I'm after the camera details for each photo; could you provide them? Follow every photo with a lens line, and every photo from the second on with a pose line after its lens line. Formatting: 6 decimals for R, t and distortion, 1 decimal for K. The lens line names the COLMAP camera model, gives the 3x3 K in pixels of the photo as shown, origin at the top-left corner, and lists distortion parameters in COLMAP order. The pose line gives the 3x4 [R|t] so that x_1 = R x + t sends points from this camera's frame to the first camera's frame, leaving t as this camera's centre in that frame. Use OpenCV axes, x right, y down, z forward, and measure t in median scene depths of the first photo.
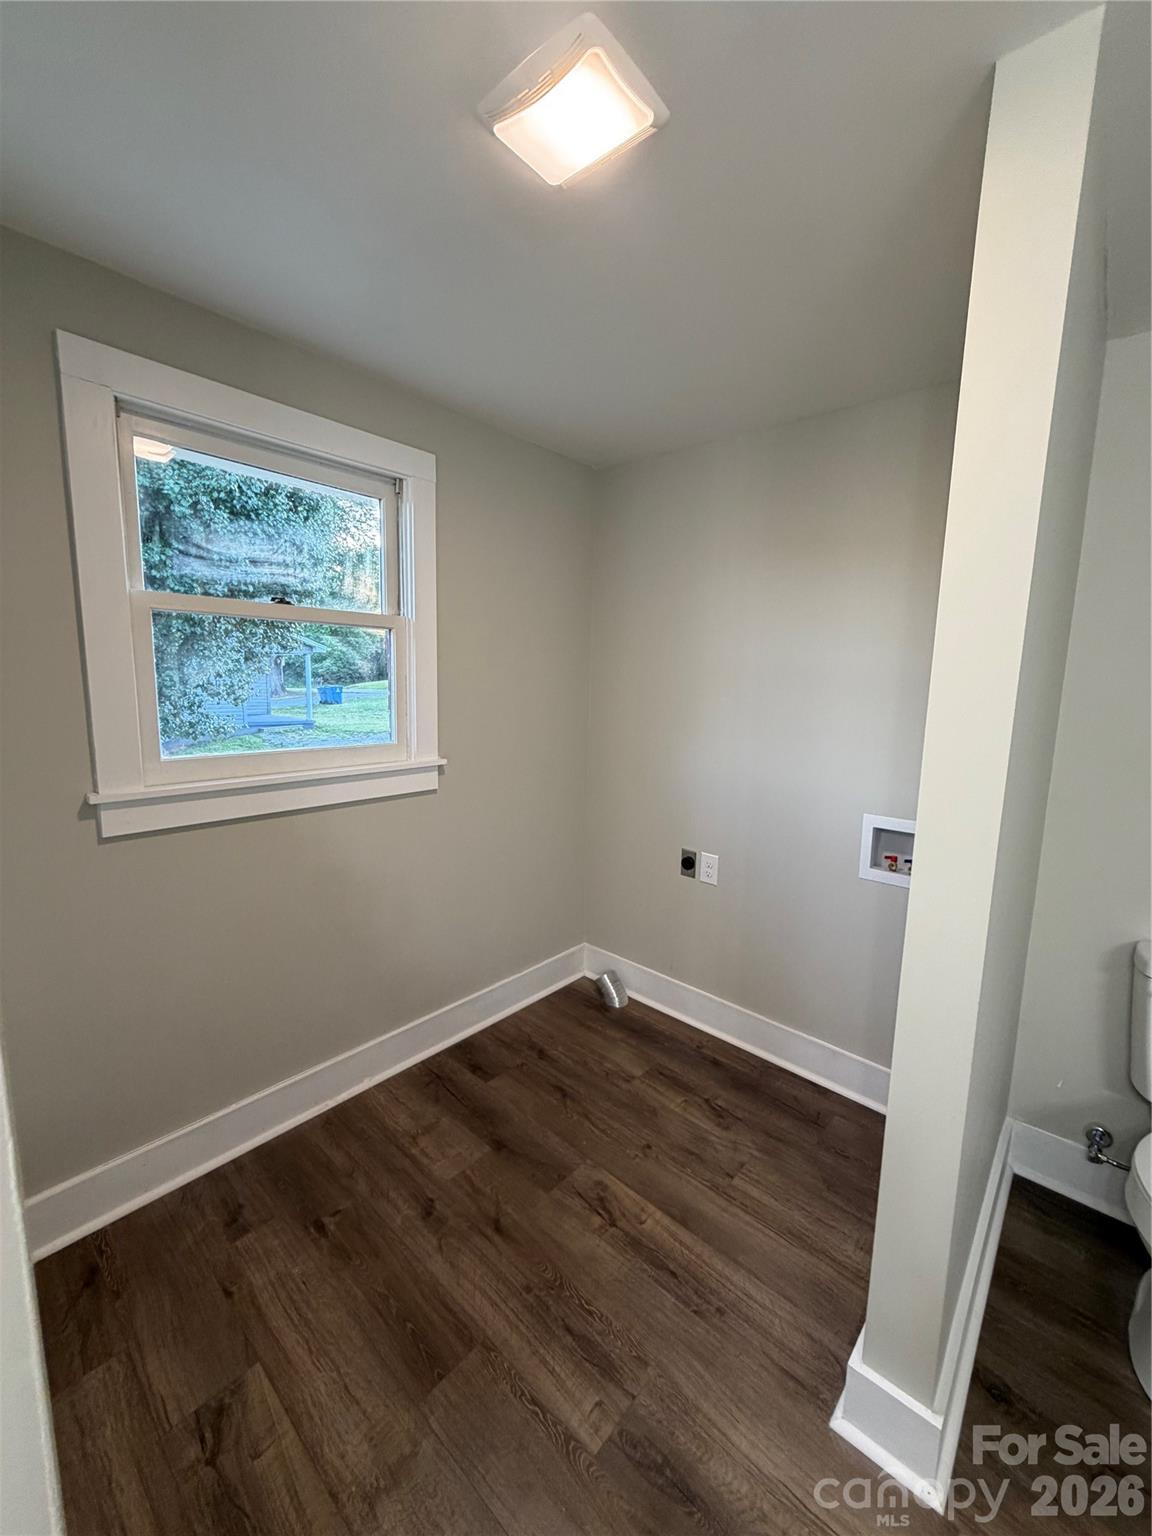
lens RADIAL K [[614.9, 0, 580.7], [0, 614.9, 763.8], [0, 0, 1]] dist [-0.001955, 0.000601]
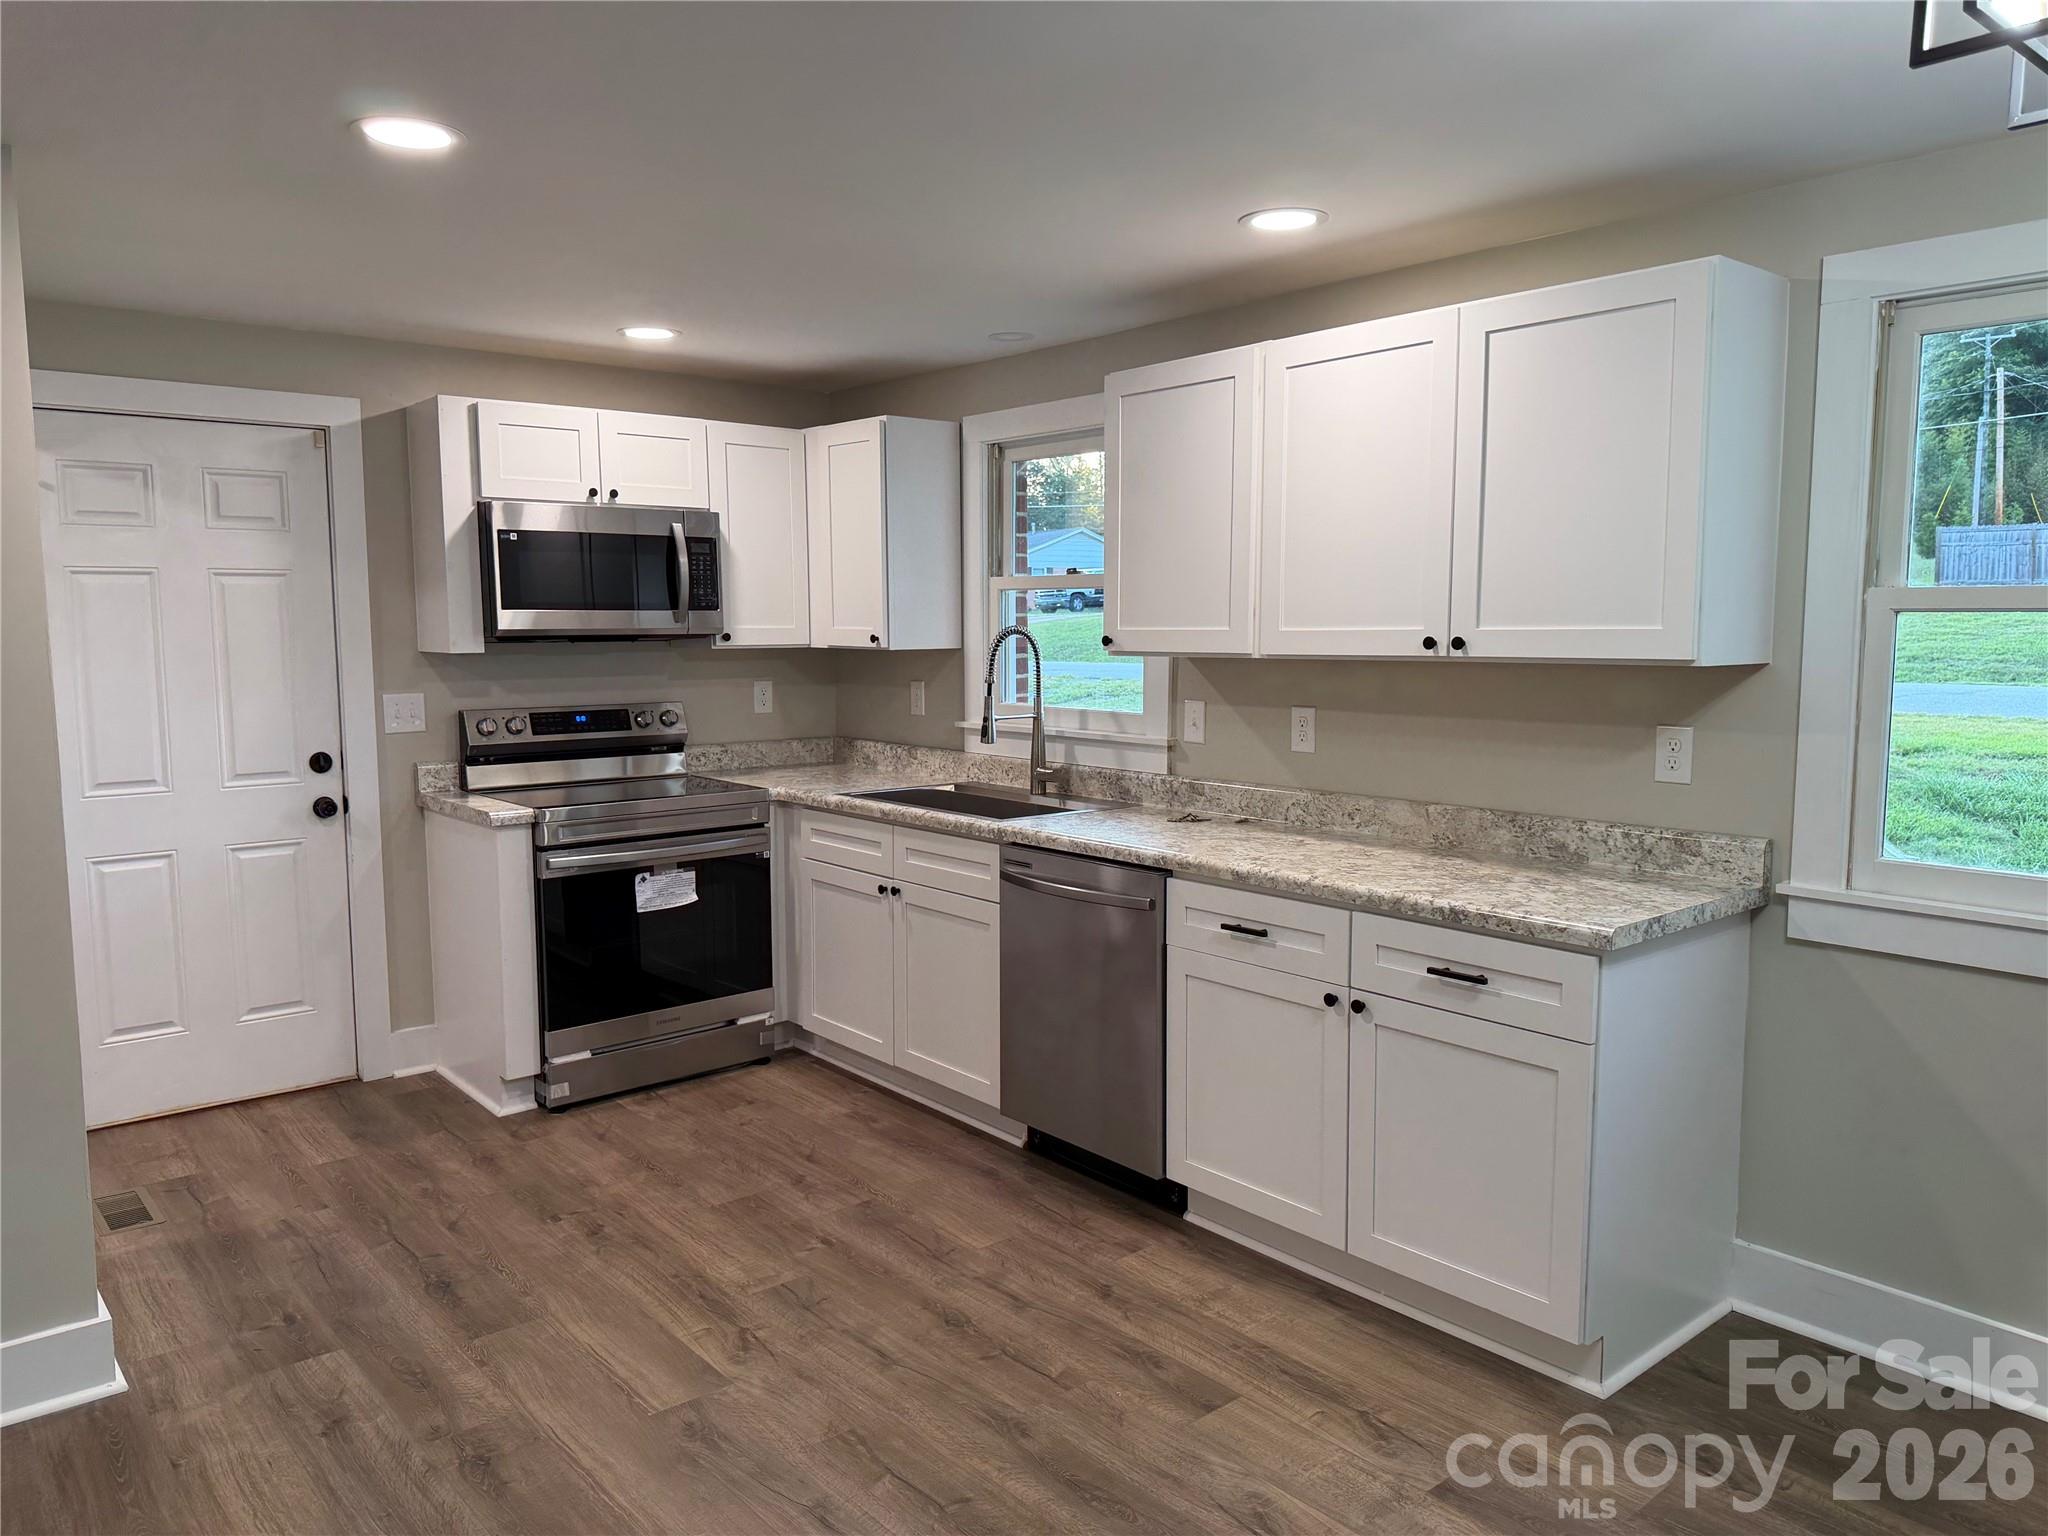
lens RADIAL K [[1440.3, 0, 1015.9], [0, 1440.3, 772.0], [0, 0, 1]] dist [0.058725, -0.085328]
pose [[0.990110, -0.009208, -0.139989, 0.648567], [0.005431, 0.999611, -0.027338, 0.055606], [0.140186, 0.026308, 0.989776, -0.590330]]
